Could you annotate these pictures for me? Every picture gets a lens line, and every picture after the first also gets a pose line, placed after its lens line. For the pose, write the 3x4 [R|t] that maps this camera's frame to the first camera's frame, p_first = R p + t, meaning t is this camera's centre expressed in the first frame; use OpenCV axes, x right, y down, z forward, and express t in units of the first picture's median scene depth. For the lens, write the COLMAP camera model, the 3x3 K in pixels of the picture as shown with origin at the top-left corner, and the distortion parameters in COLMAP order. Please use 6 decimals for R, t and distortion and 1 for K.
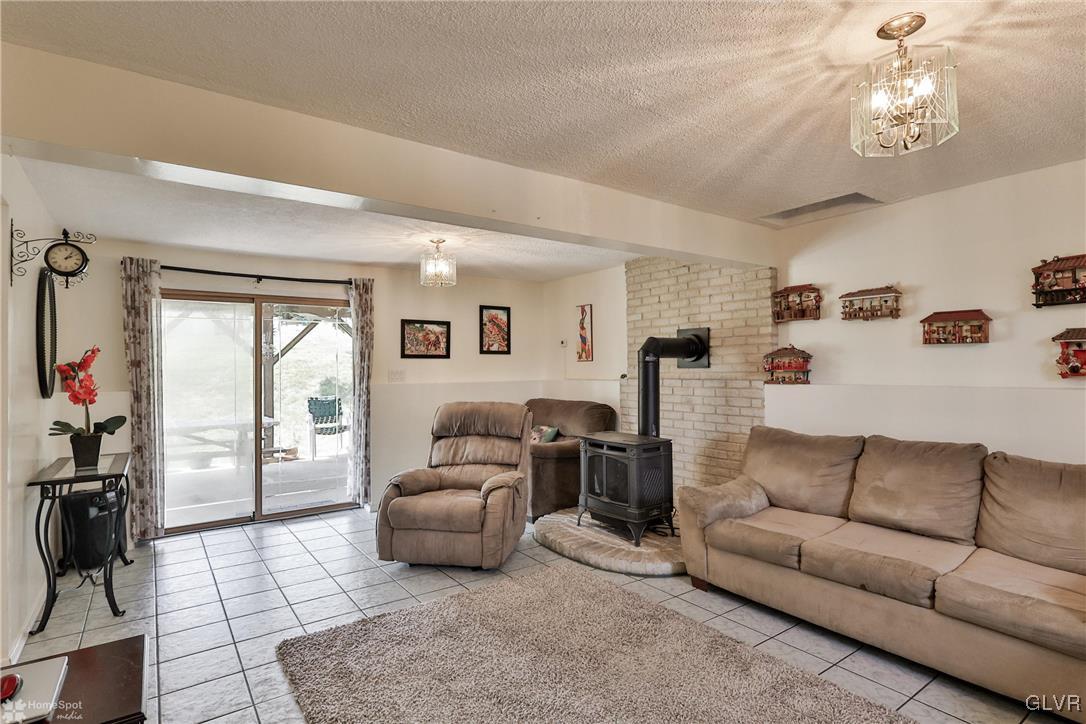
lens RADIAL K [[543.2, 0, 547.9], [0, 543.2, 359.6], [0, 0, 1]] dist [0.000771, -0.000022]
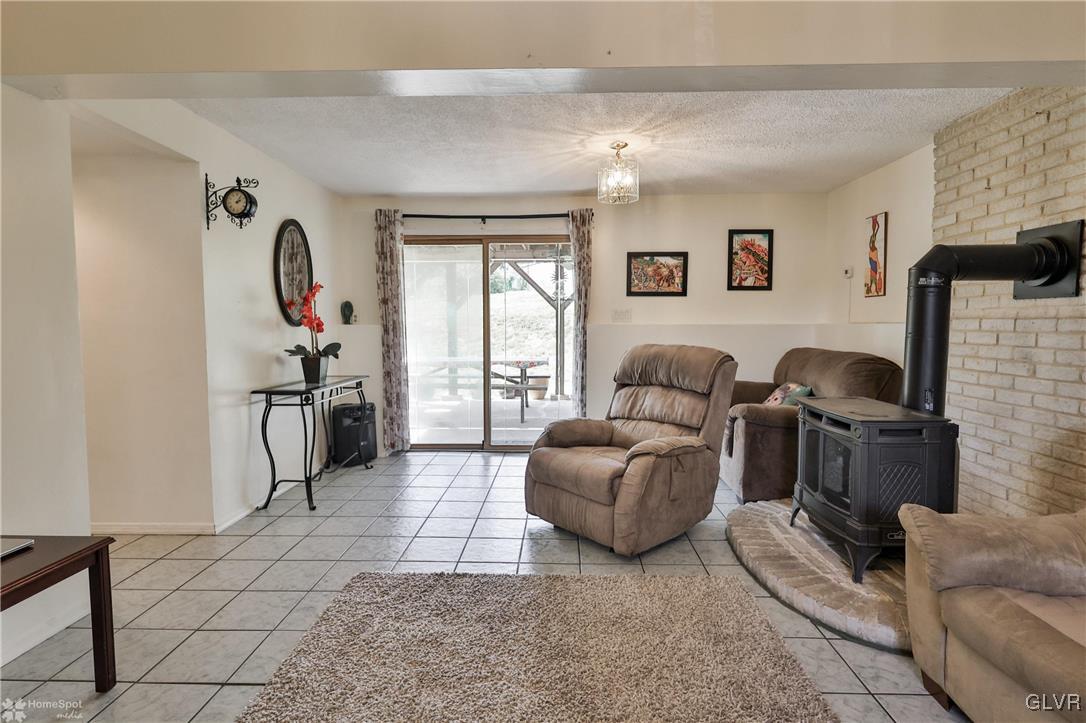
lens RADIAL K [[534.5, 0, 548.3], [0, 534.5, 353.5], [0, 0, 1]] dist [0.002797, 0.000751]
pose [[0.799998, 0.044061, -0.598382, 0.207870], [0.003438, 0.996947, 0.078006, 0.029758], [0.599992, -0.064462, 0.797404, 0.277080]]
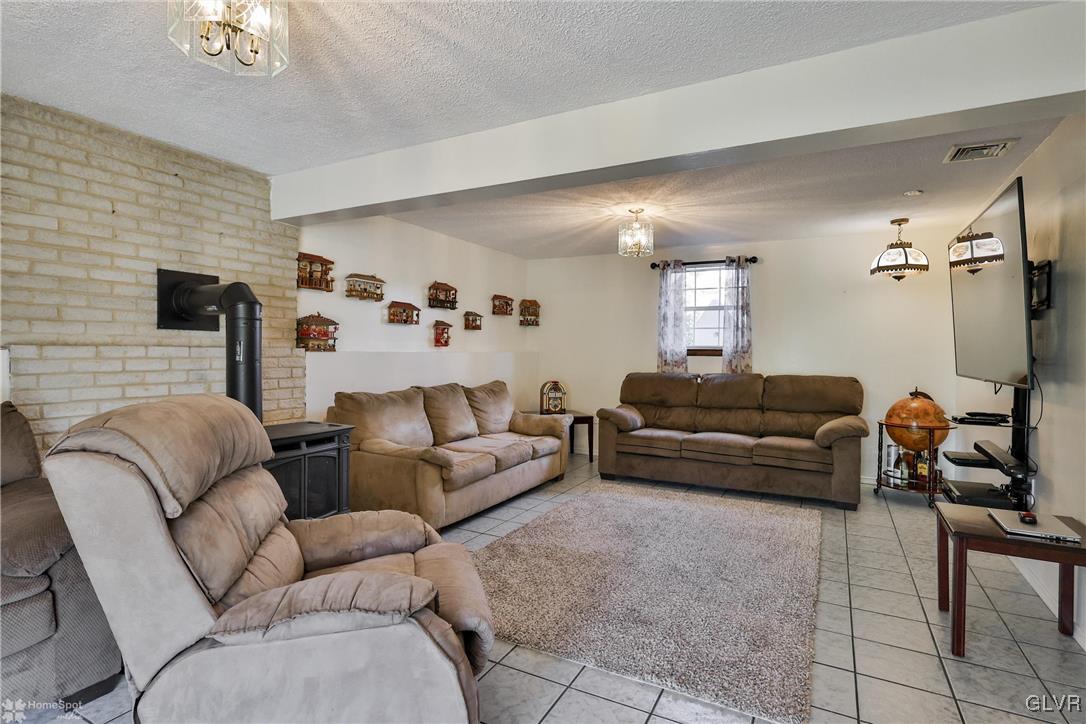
lens RADIAL K [[533.0, 0, 539.5], [0, 533.0, 360.4], [0, 0, 1]] dist [0.001171, 0.000321]
pose [[-0.428044, -0.005464, 0.903742, -0.572090], [-0.016047, 0.999870, -0.001555, 0.051433], [-0.903616, -0.015168, -0.428076, 0.960033]]
